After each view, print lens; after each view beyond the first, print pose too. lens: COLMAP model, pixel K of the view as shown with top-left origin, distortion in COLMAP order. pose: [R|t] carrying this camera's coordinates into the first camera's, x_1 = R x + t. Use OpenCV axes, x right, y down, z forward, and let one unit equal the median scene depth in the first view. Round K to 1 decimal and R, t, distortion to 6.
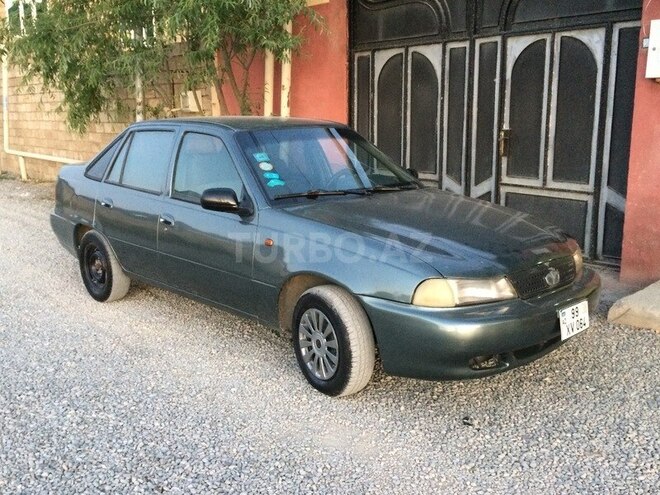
lens RADIAL K [[647.7, 0, 336.9], [0, 647.7, 252.6], [0, 0, 1]] dist [0.057614, 0.000000]
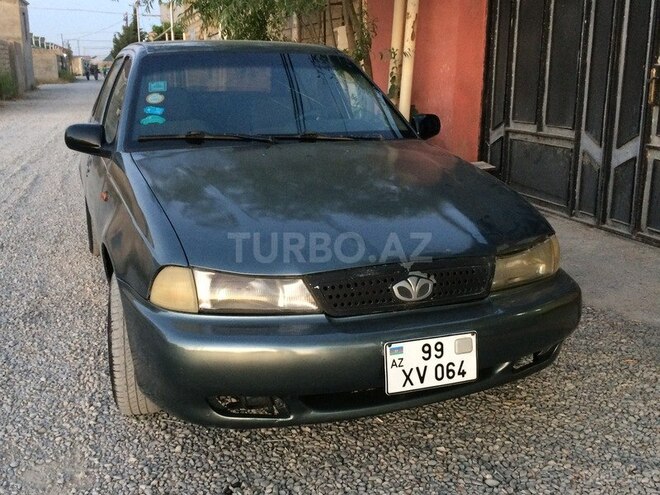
lens RADIAL K [[712.8, 0, 329.5], [0, 712.8, 245.6], [0, 0, 1]] dist [0.073411, 0.000000]
pose [[0.915212, 0.105079, -0.389032, 0.370772], [-0.090715, 0.994348, 0.055167, -0.022116], [0.392630, -0.015199, 0.919571, 0.259493]]
